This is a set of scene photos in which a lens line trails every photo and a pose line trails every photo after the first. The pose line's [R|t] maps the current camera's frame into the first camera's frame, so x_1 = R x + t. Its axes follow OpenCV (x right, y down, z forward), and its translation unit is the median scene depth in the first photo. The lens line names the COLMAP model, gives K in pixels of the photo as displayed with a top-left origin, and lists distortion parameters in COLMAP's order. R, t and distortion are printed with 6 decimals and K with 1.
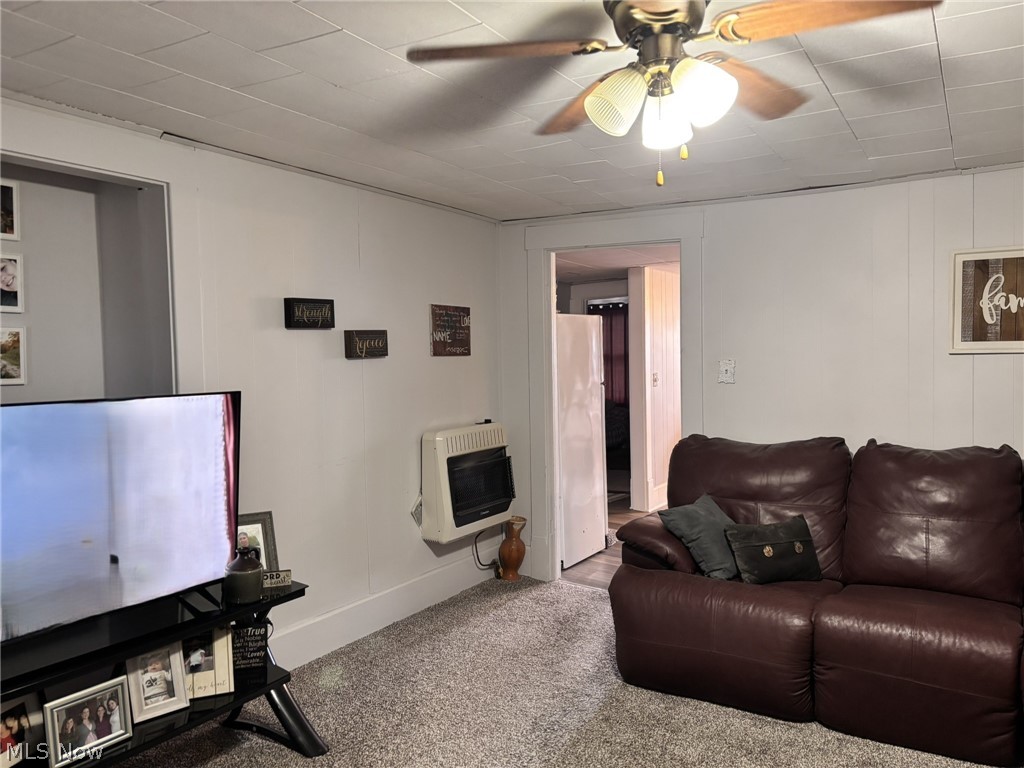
lens RADIAL K [[772.5, 0, 515.7], [0, 772.5, 387.7], [0, 0, 1]] dist [0.066675, -0.102353]
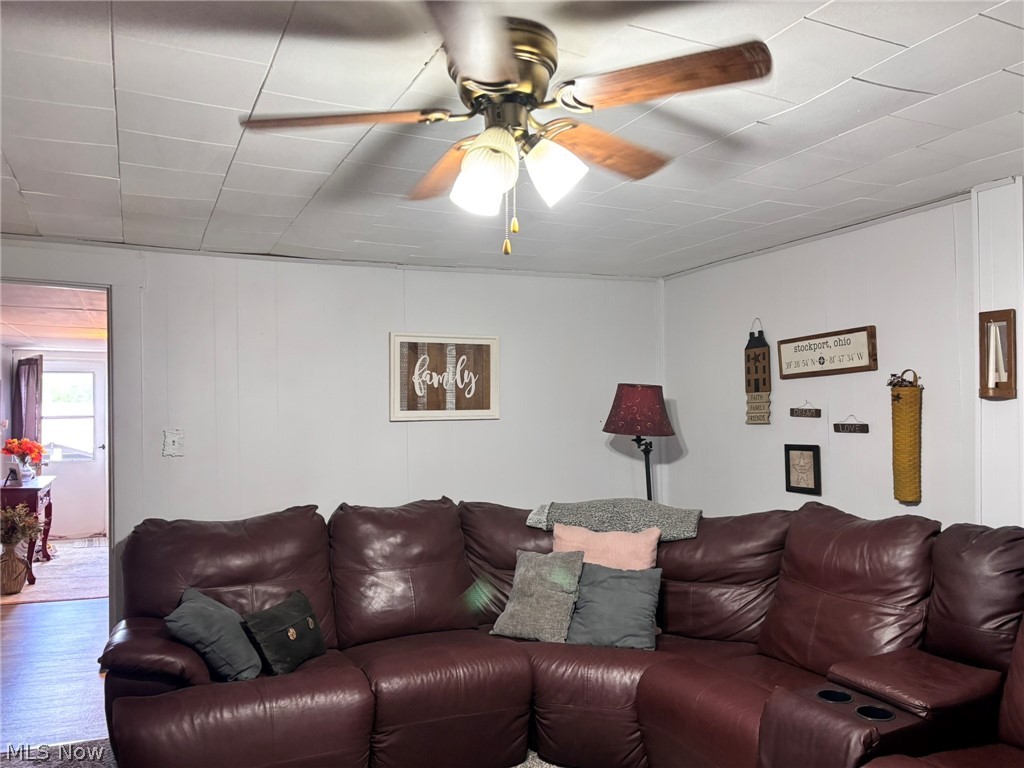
lens RADIAL K [[772.5, 0, 515.7], [0, 772.5, 387.7], [0, 0, 1]] dist [0.066675, -0.102353]
pose [[0.542396, 0.032700, 0.839486, -0.309720], [0.042450, 0.996899, -0.066259, -0.010053], [-0.839050, 0.071575, 0.539326, 0.240027]]
